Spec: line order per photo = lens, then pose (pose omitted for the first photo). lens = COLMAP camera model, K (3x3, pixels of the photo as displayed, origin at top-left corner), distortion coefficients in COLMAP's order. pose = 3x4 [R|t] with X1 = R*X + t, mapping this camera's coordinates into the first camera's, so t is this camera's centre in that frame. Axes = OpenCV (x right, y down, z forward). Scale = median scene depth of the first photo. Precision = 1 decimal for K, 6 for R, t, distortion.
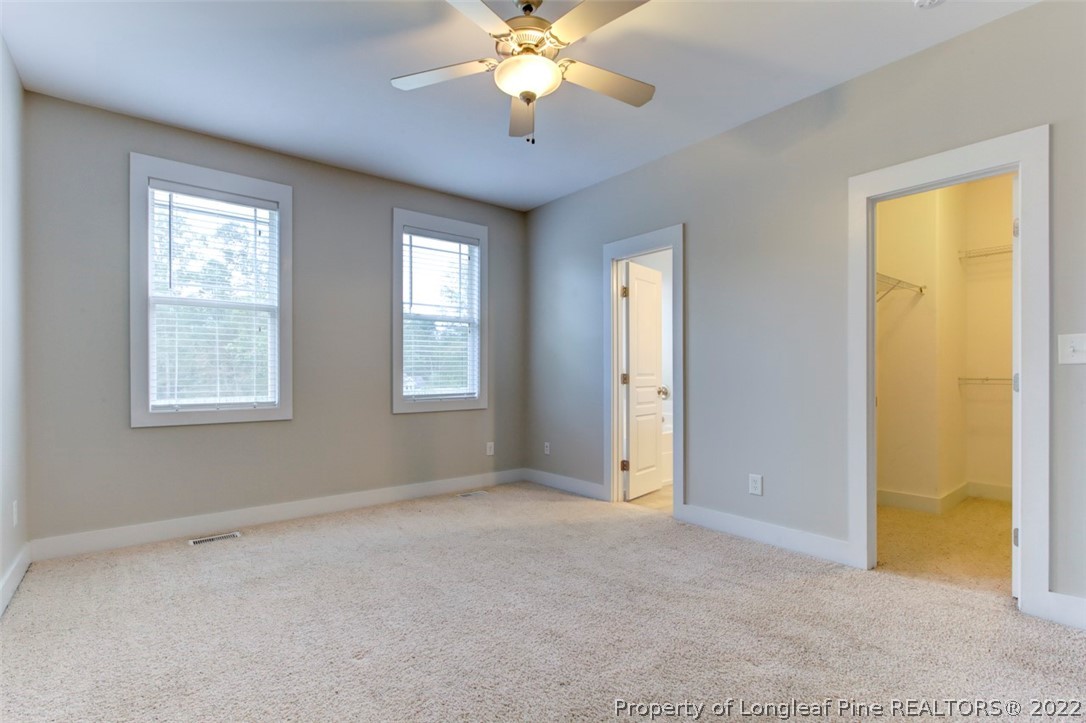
lens RADIAL K [[509.0, 0, 537.7], [0, 509.0, 371.7], [0, 0, 1]] dist [-0.000999, 0.000059]
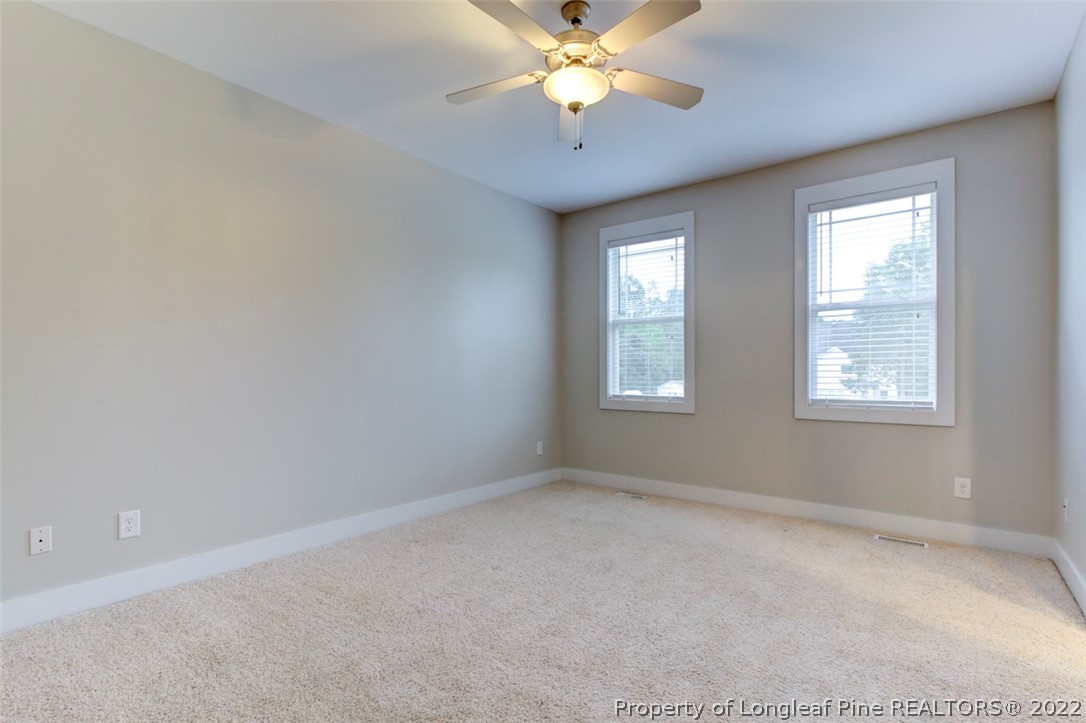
lens RADIAL K [[509.0, 0, 537.7], [0, 509.0, 371.7], [0, 0, 1]] dist [-0.000999, 0.000059]
pose [[0.222438, 0.003745, -0.974940, 0.501273], [0.003608, 0.999983, 0.004664, -0.006716], [0.974940, -0.004555, 0.222420, 0.360789]]
